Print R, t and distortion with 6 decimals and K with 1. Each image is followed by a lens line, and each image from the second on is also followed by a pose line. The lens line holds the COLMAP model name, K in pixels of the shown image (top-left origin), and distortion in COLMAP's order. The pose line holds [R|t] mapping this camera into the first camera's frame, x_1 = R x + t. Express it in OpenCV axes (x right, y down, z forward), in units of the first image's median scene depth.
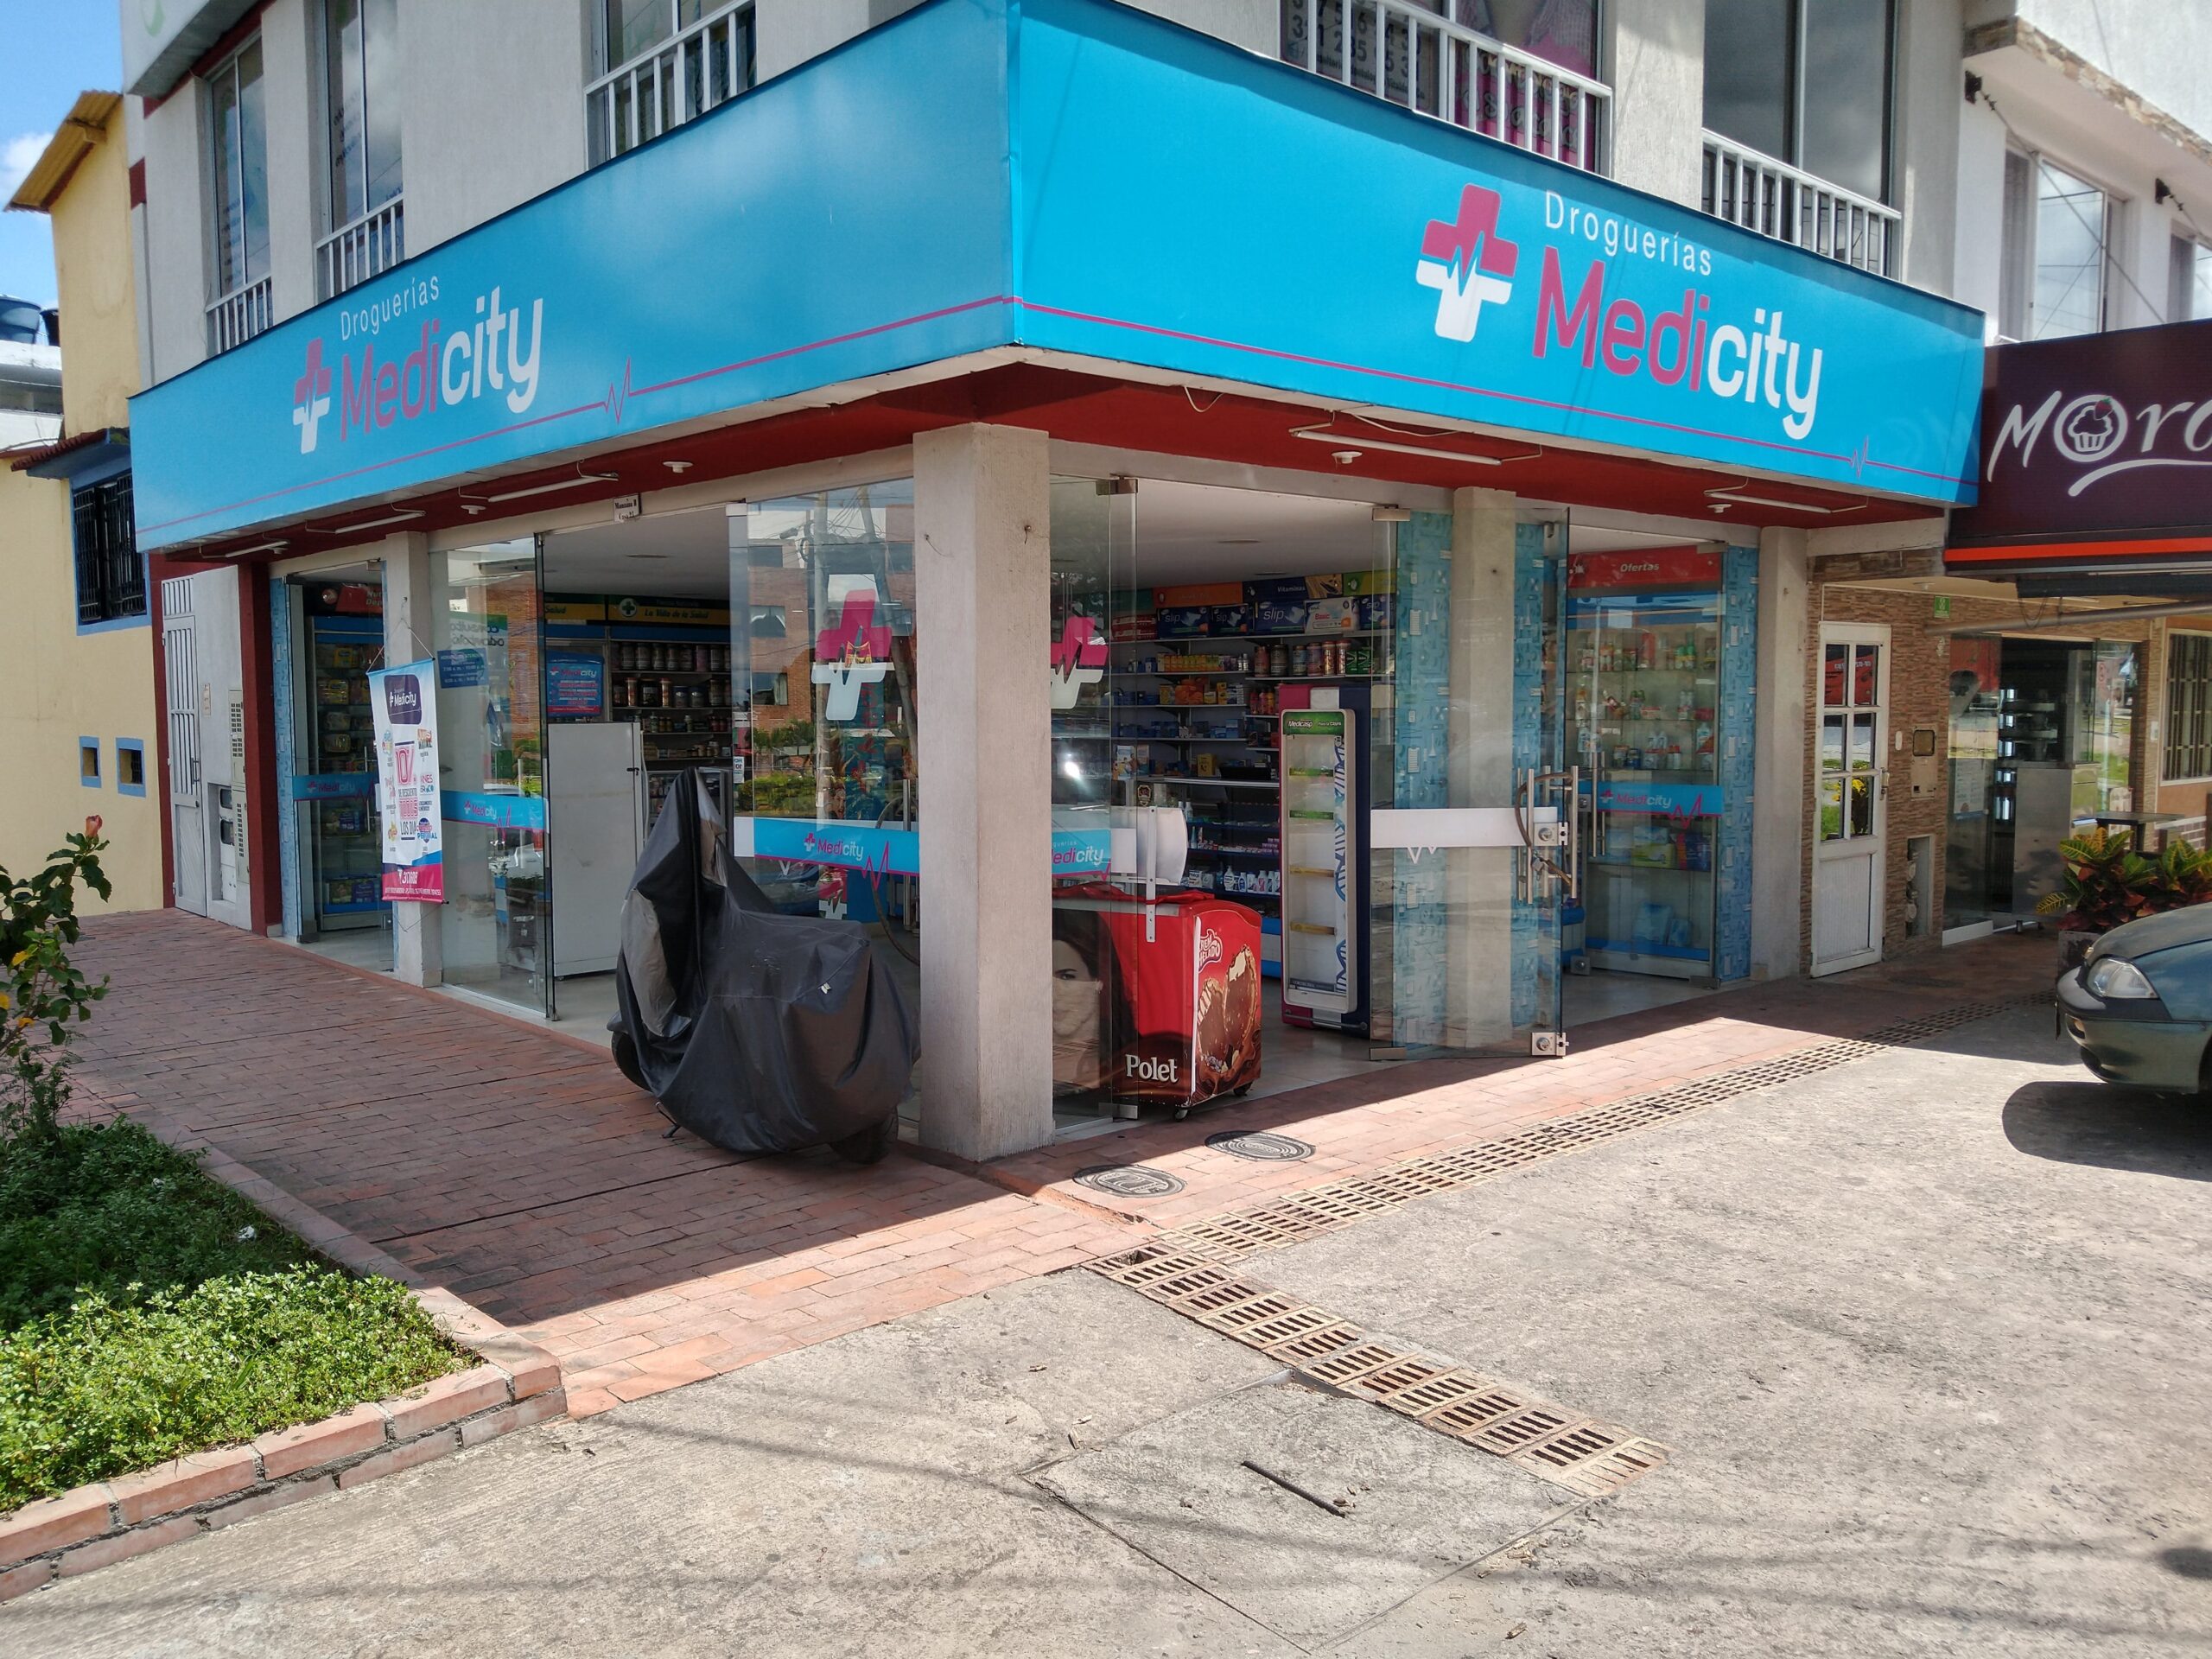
lens RADIAL K [[1694.6, 0, 1096.0], [0, 1694.6, 804.2], [0, 0, 1]] dist [0.058569, -0.075189]
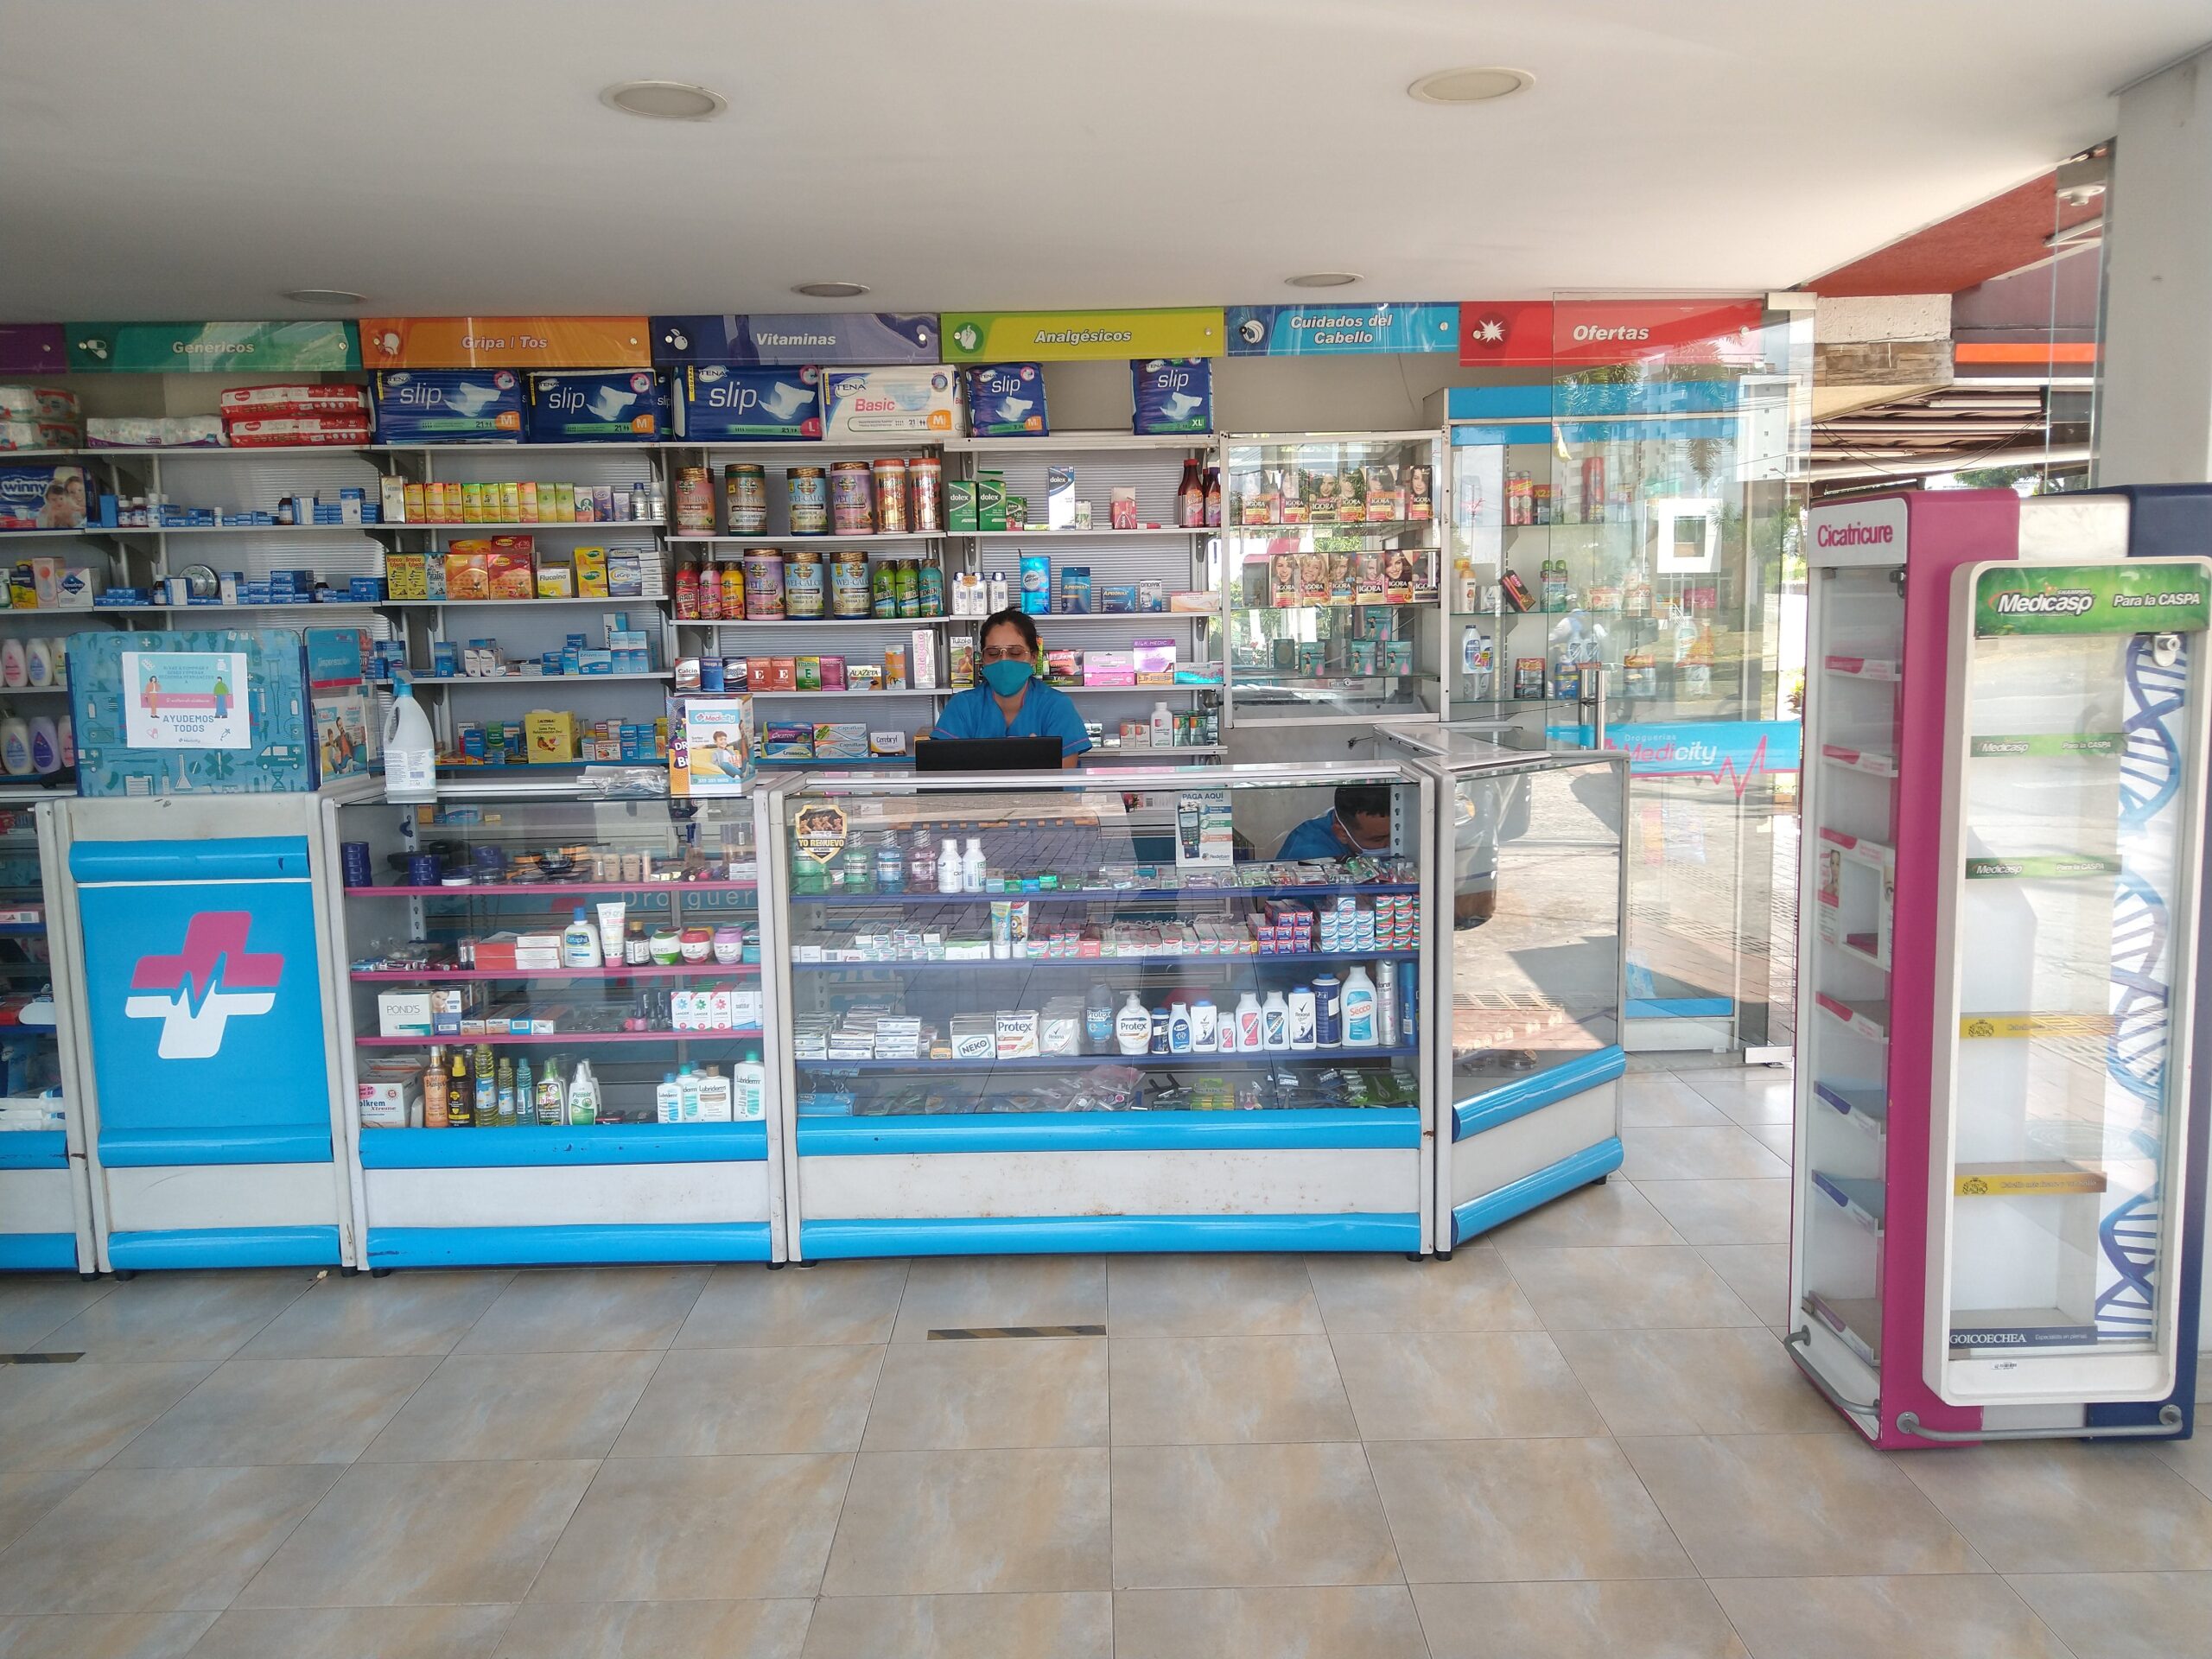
lens RADIAL K [[1694.6, 0, 1096.0], [0, 1694.6, 804.2], [0, 0, 1]] dist [0.058569, -0.075189]
pose [[0.664355, -0.093369, 0.741562, -0.176620], [0.059165, 0.995623, 0.072352, -0.029797], [-0.745072, -0.004193, 0.666971, 0.612928]]
